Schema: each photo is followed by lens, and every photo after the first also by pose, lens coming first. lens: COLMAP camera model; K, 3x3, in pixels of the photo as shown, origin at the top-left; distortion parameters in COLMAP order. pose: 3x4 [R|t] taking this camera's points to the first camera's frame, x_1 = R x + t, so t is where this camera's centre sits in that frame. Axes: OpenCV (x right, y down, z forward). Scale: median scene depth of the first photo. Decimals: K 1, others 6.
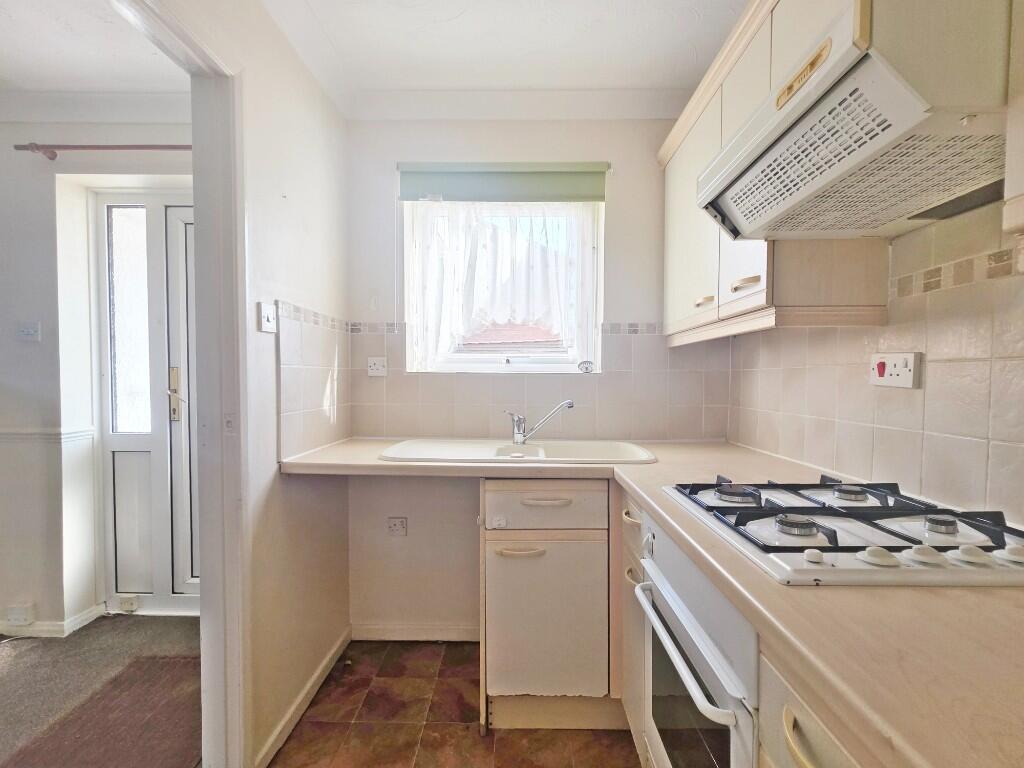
lens RADIAL K [[493.6, 0, 519.7], [0, 493.6, 389.0], [0, 0, 1]] dist [0.002451, -0.000864]
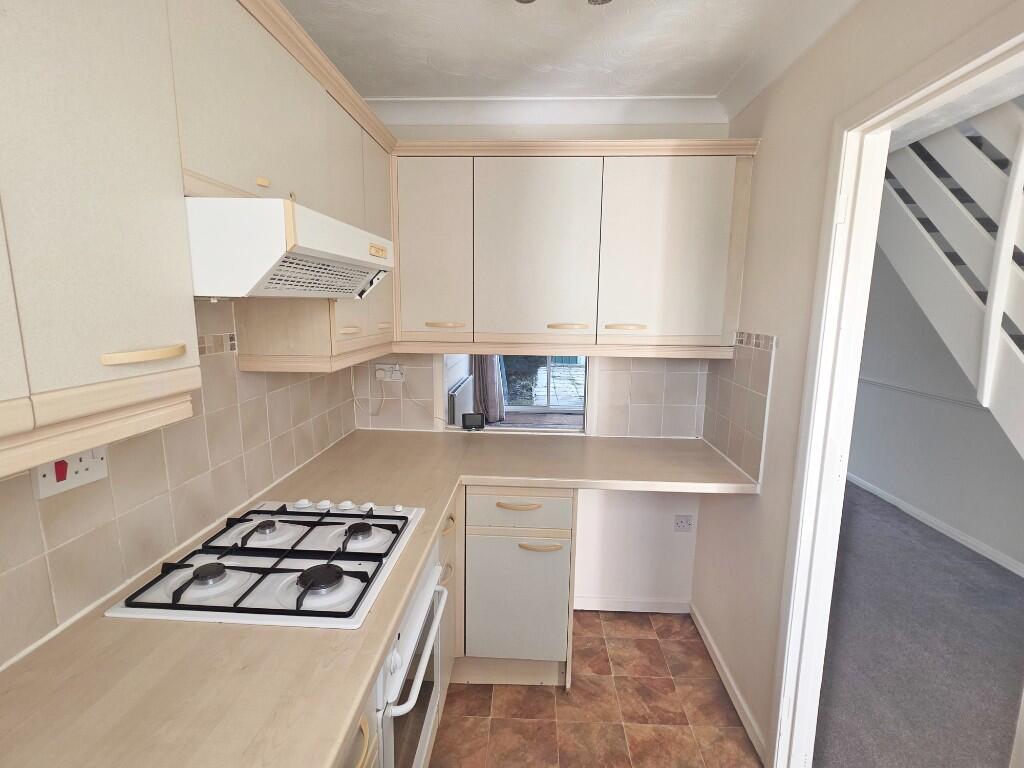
lens RADIAL K [[493.6, 0, 519.7], [0, 493.6, 389.0], [0, 0, 1]] dist [0.002451, -0.000864]
pose [[-0.998731, -0.023694, 0.044446, 0.014106], [-0.015050, 0.982509, 0.185608, -0.308881], [-0.048066, 0.184703, -0.981618, 1.672772]]
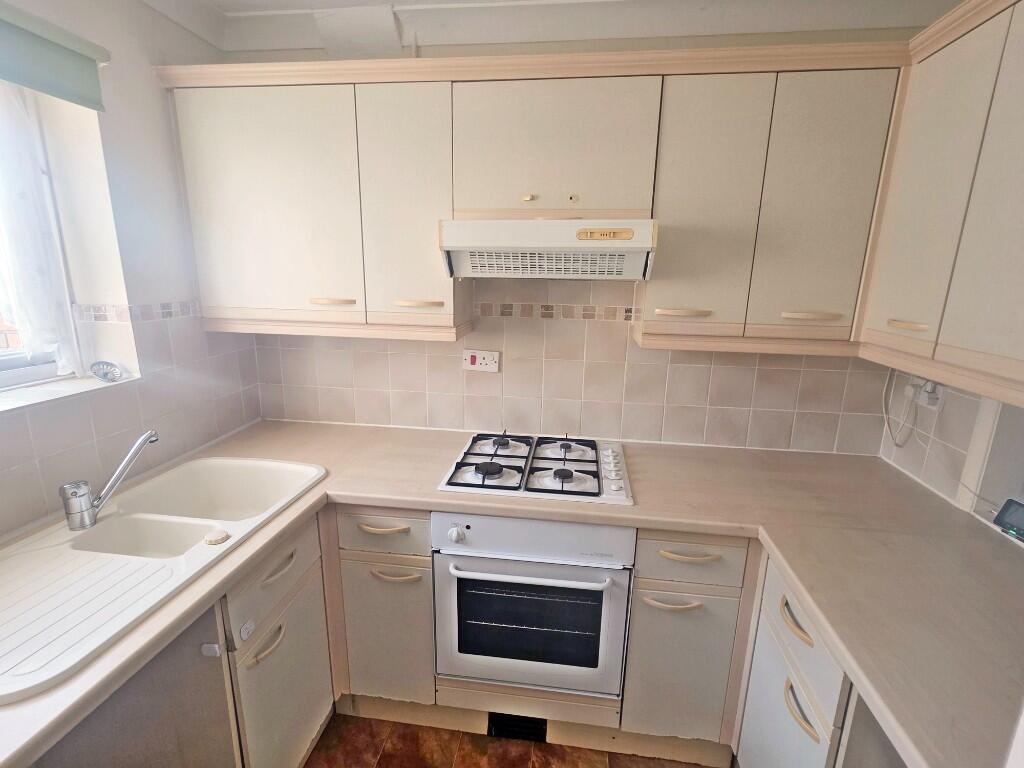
lens RADIAL K [[493.6, 0, 519.7], [0, 493.6, 389.0], [0, 0, 1]] dist [0.002451, -0.000864]
pose [[0.117675, -0.232686, 0.965407, -0.790136], [-0.001497, 0.972118, 0.234486, -0.319371], [-0.993051, -0.029038, 0.114046, 0.670907]]
